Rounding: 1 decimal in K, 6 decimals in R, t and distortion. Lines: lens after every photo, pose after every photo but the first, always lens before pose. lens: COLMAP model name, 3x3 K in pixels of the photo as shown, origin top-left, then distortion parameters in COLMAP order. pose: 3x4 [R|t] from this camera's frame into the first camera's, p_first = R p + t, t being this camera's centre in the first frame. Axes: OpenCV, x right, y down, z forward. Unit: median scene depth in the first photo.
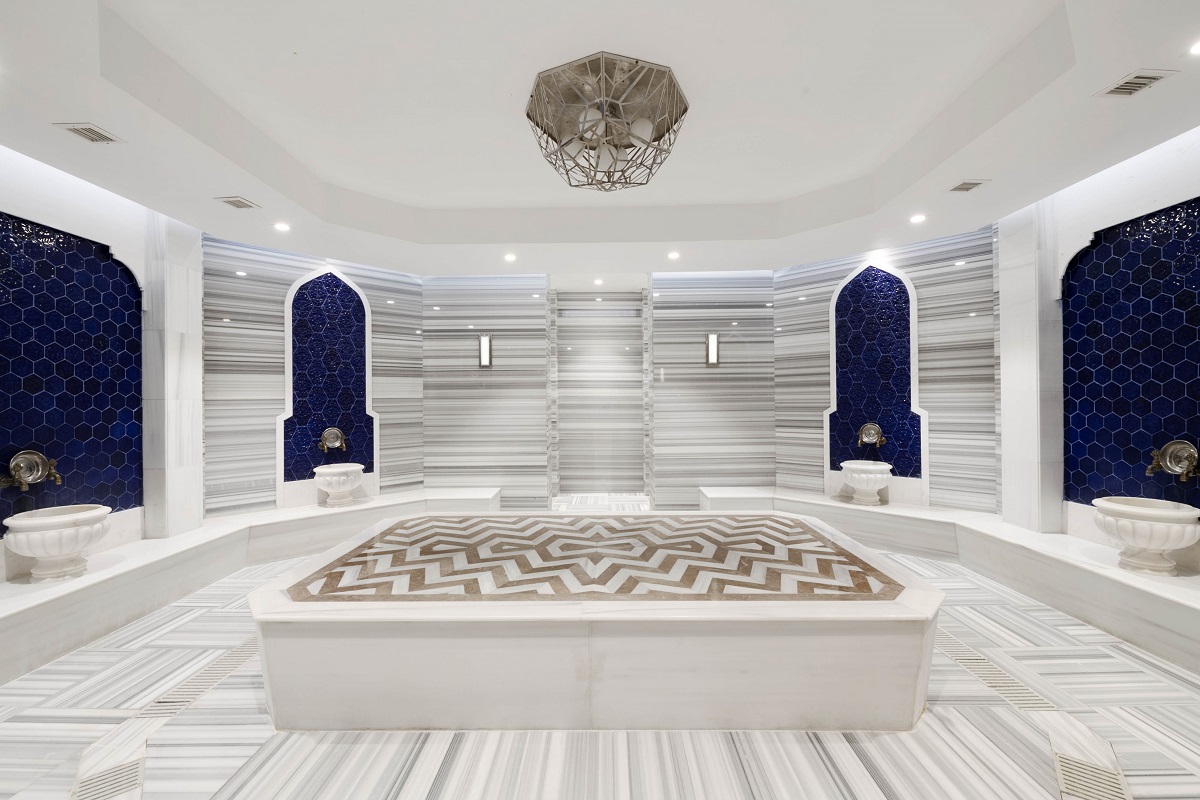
lens RADIAL K [[503.0, 0, 601.8], [0, 503.0, 398.7], [0, 0, 1]] dist [-0.004550, -0.000272]
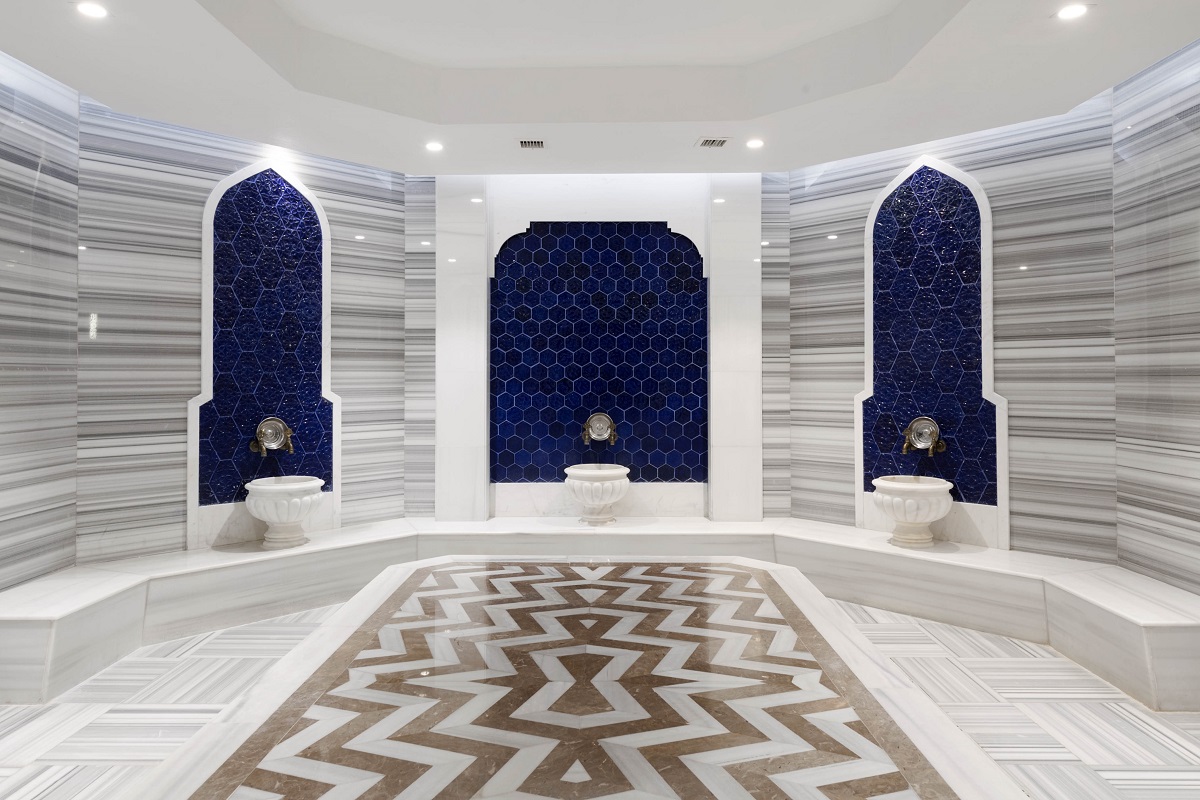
lens RADIAL K [[784.4, 0, 606.5], [0, 784.4, 374.0], [0, 0, 1]] dist [0.016048, 0.001219]
pose [[-0.013359, 0.011060, 0.999850, -0.482147], [-0.000336, 0.999939, -0.011066, 0.005068], [-0.999911, -0.000484, -0.013354, 0.619446]]
